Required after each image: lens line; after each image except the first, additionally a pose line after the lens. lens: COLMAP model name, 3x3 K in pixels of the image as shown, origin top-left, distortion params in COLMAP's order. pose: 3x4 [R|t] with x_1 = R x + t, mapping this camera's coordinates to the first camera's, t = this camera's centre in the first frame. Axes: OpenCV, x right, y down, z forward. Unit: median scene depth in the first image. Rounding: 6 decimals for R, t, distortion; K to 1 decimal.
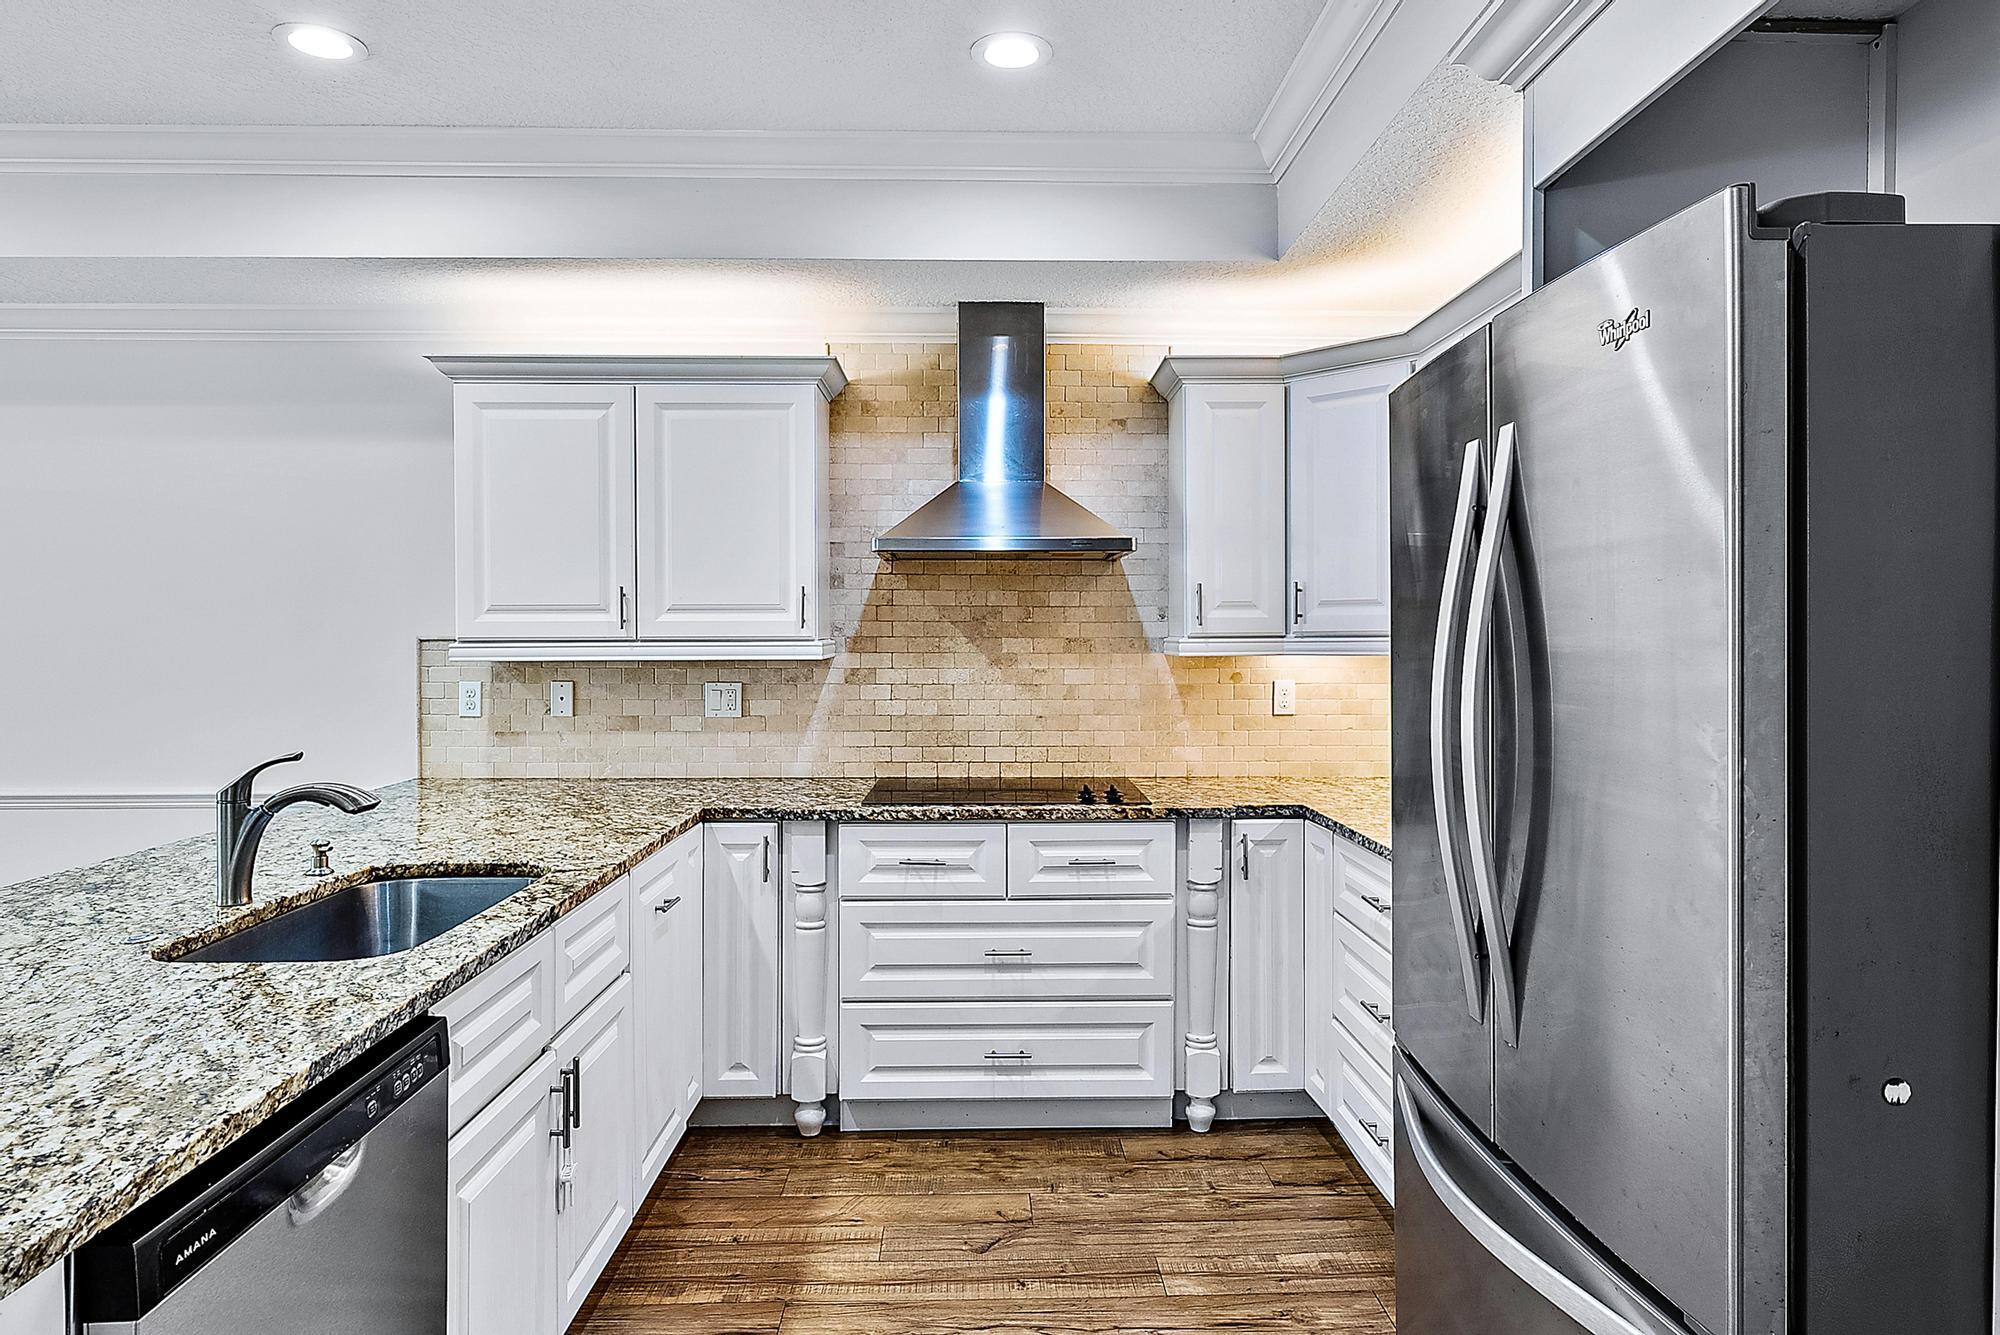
lens RADIAL K [[1188.0, 0, 1004.2], [0, 1188.0, 660.4], [0, 0, 1]] dist [0.002723, -0.003722]
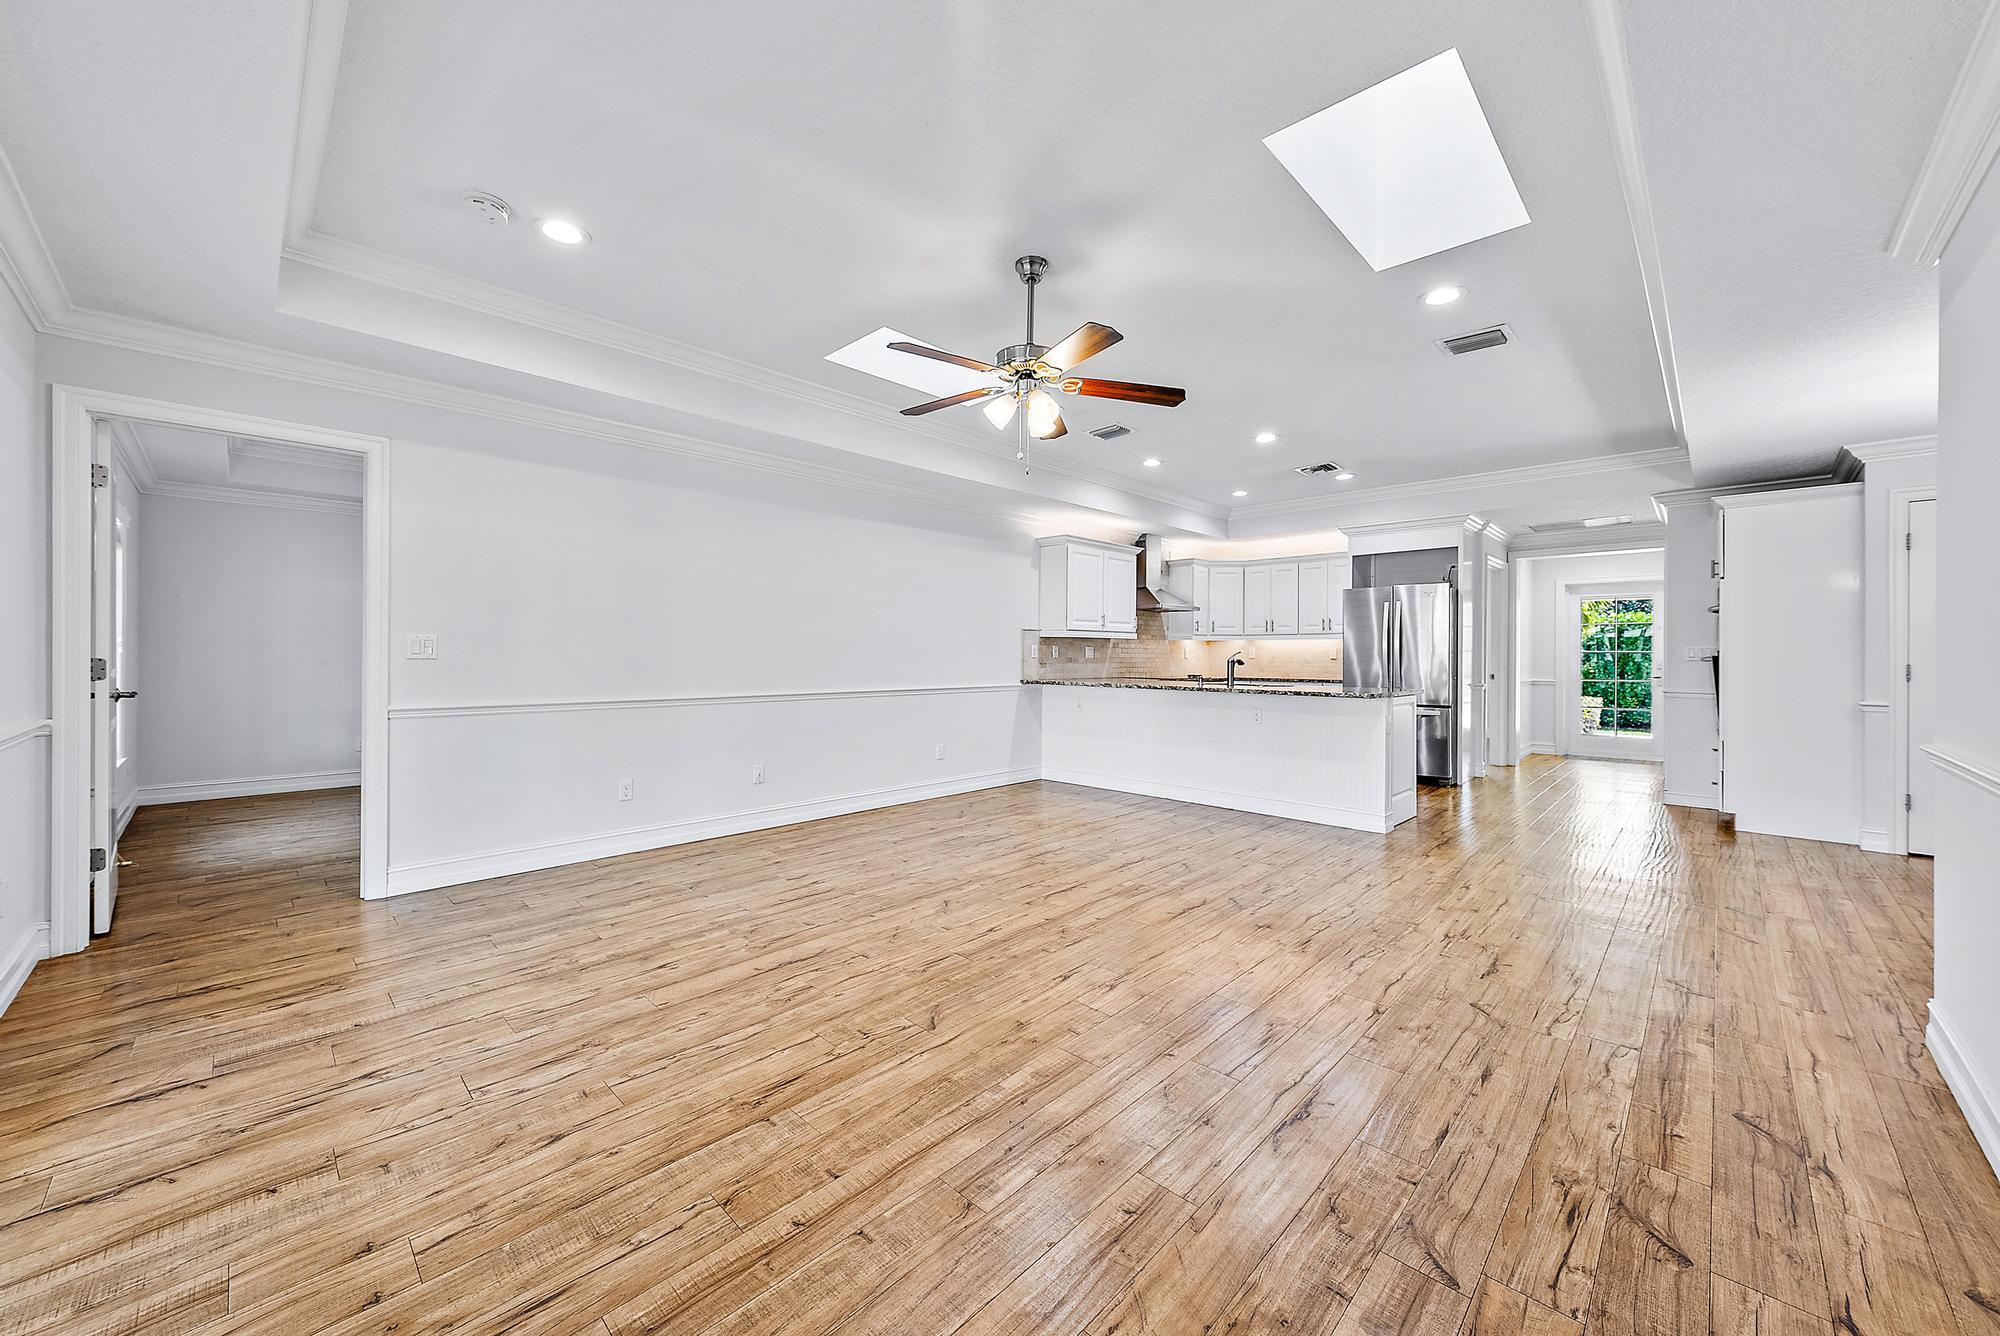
lens RADIAL K [[745.7, 0, 1004.2], [0, 745.7, 656.3], [0, 0, 1]] dist [-0.000962, 0.000446]
pose [[0.717257, 0.004897, 0.696792, -1.727047], [0.011332, 0.999761, -0.018690, 0.076735], [-0.696717, 0.021301, 0.717030, -0.214054]]
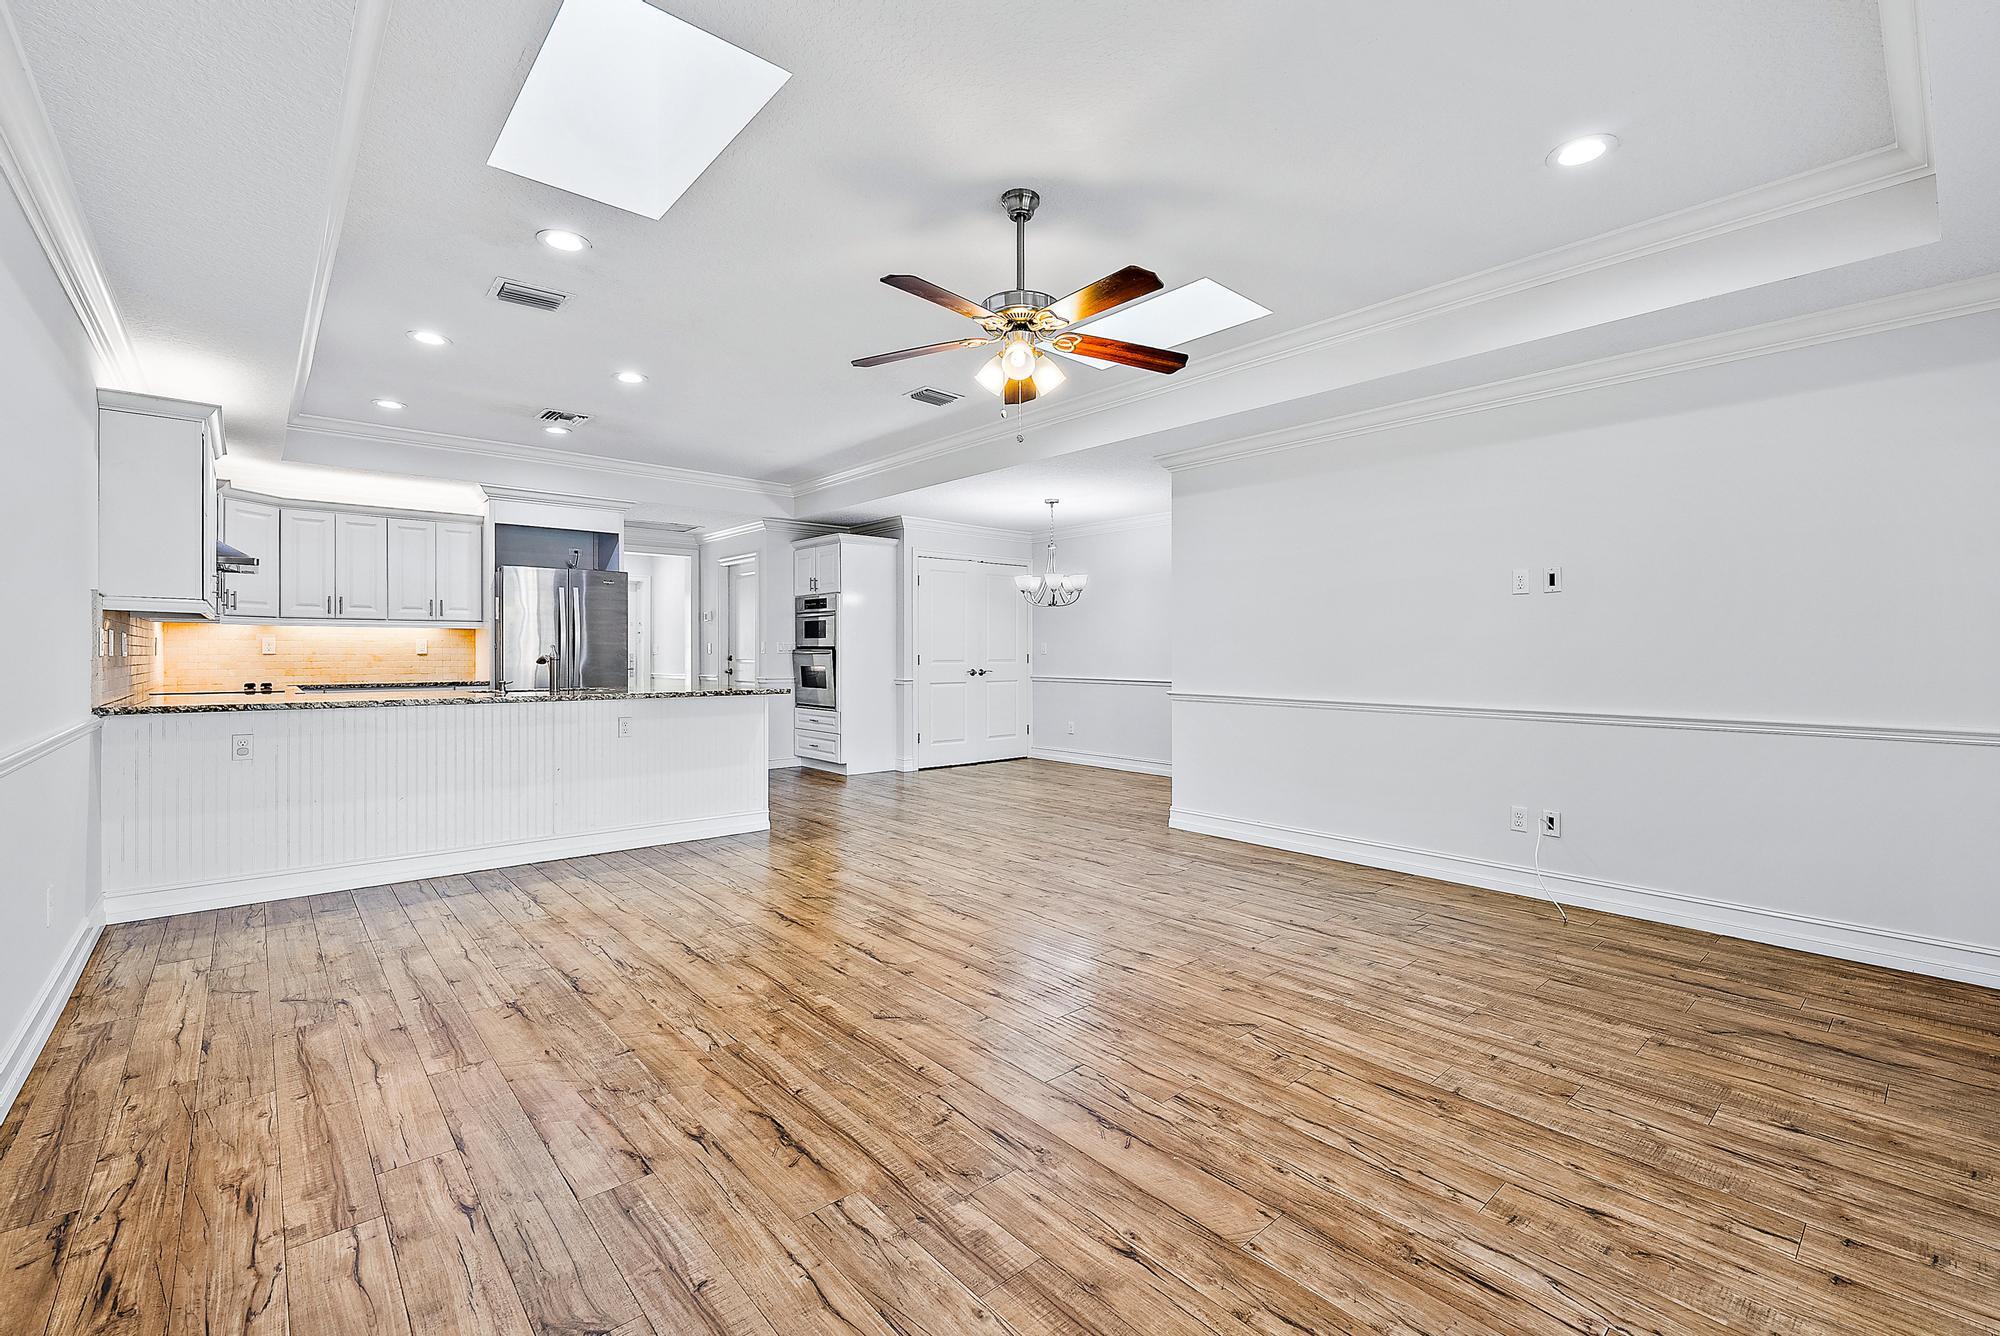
lens RADIAL K [[854.3, 0, 1014.3], [0, 854.3, 668.3], [0, 0, 1]] dist [0.002581, -0.000202]
pose [[-0.643999, -0.013121, 0.764914, -1.750255], [0.019484, 0.999247, 0.033545, 0.048758], [-0.764778, 0.036507, -0.643259, 0.841724]]
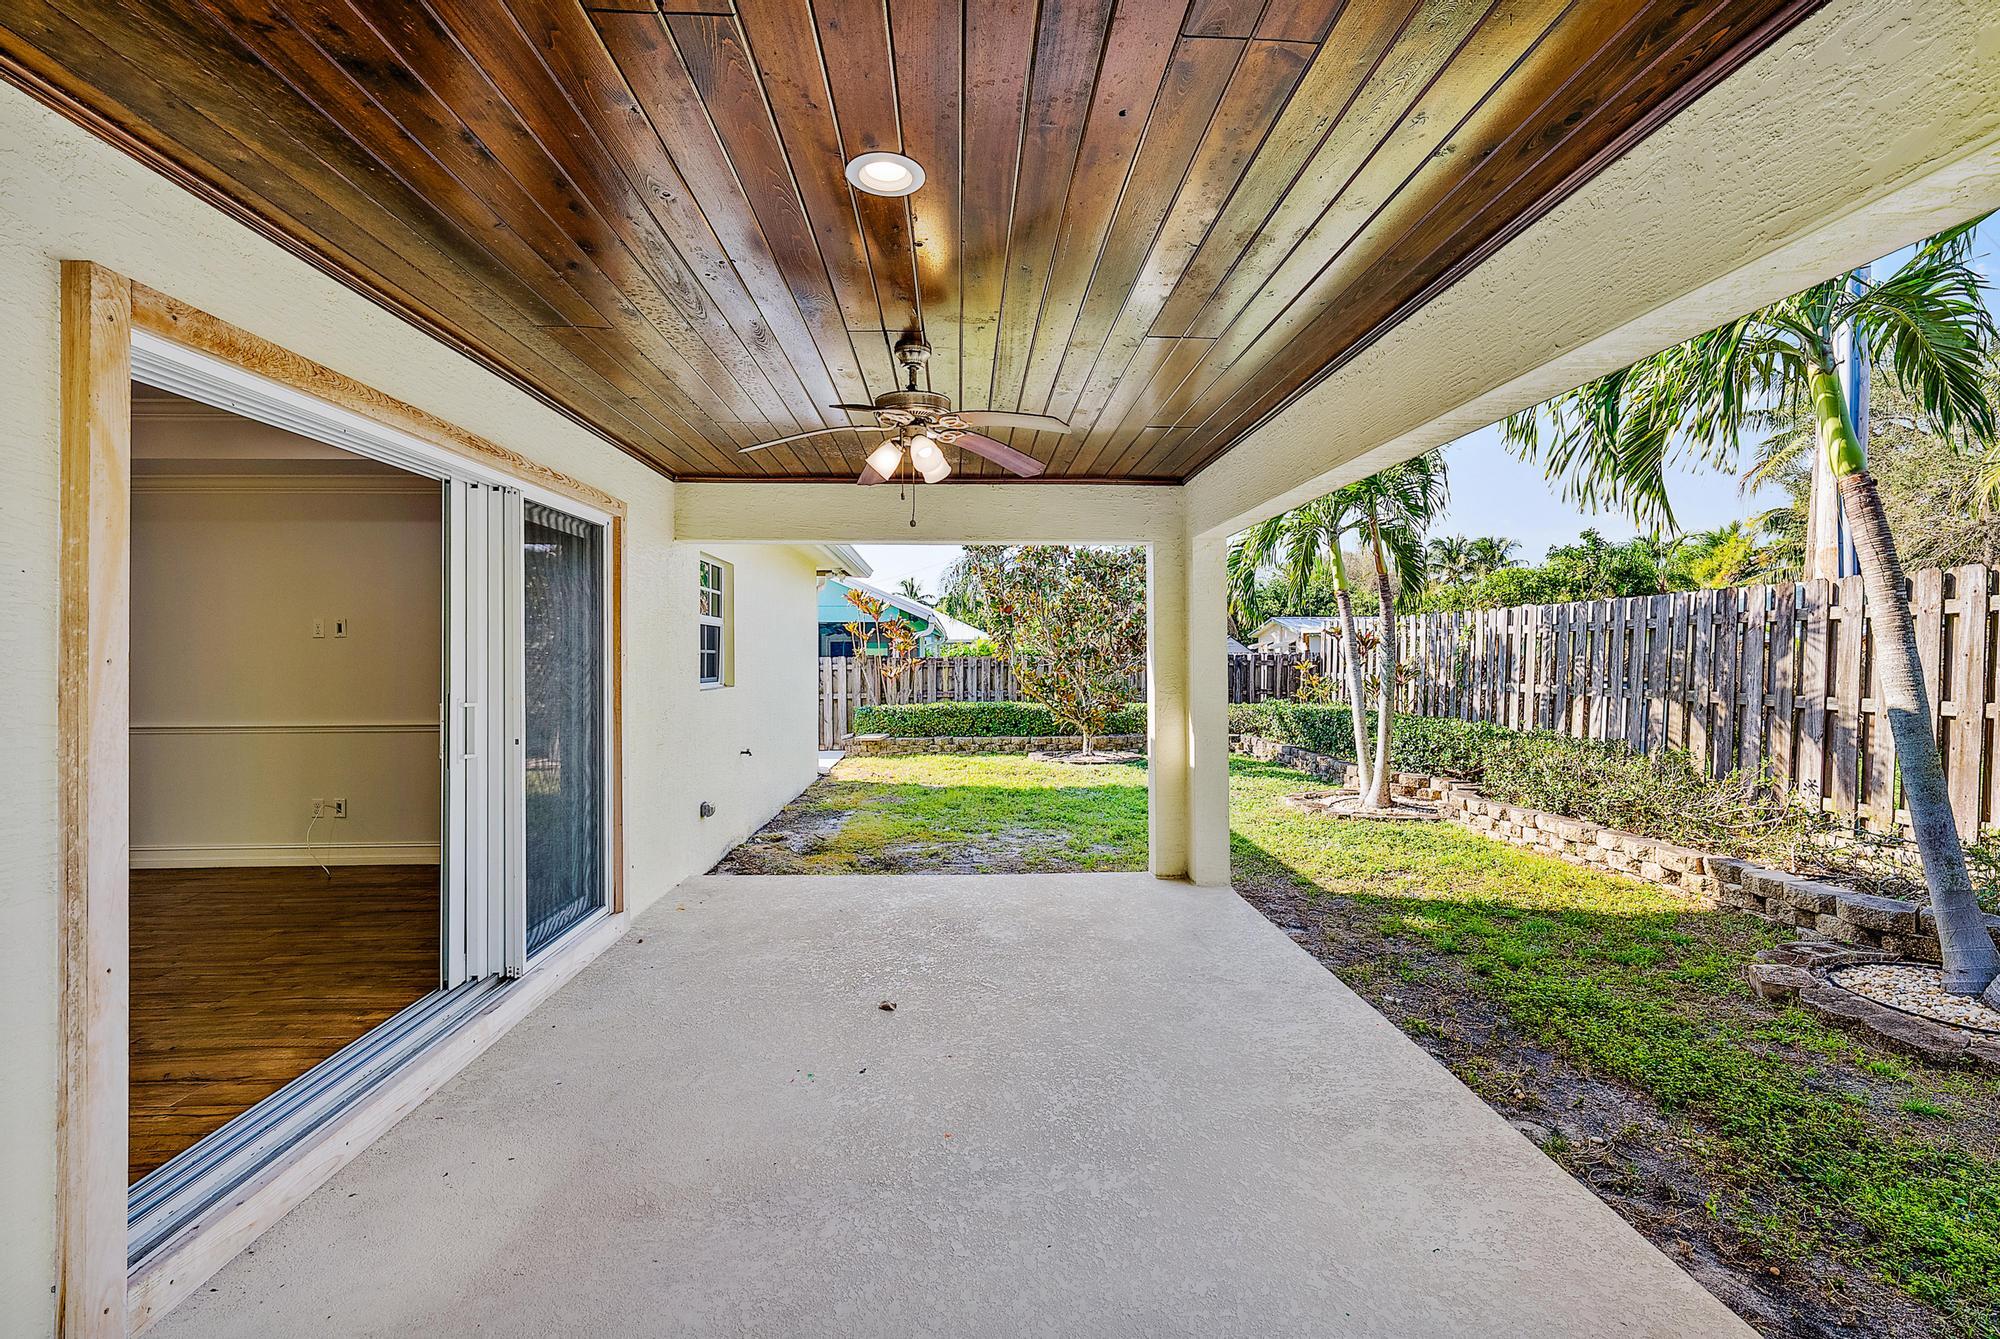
lens RADIAL K [[890.7, 0, 998.3], [0, 890.7, 657.1], [0, 0, 1]] dist [-0.000785, -0.000247]
pose [[-0.999816, 0.008910, -0.016990, -2.447681], [0.008339, 0.999407, 0.033397, -0.004422], [0.017277, 0.033249, -0.999298, 1.161322]]
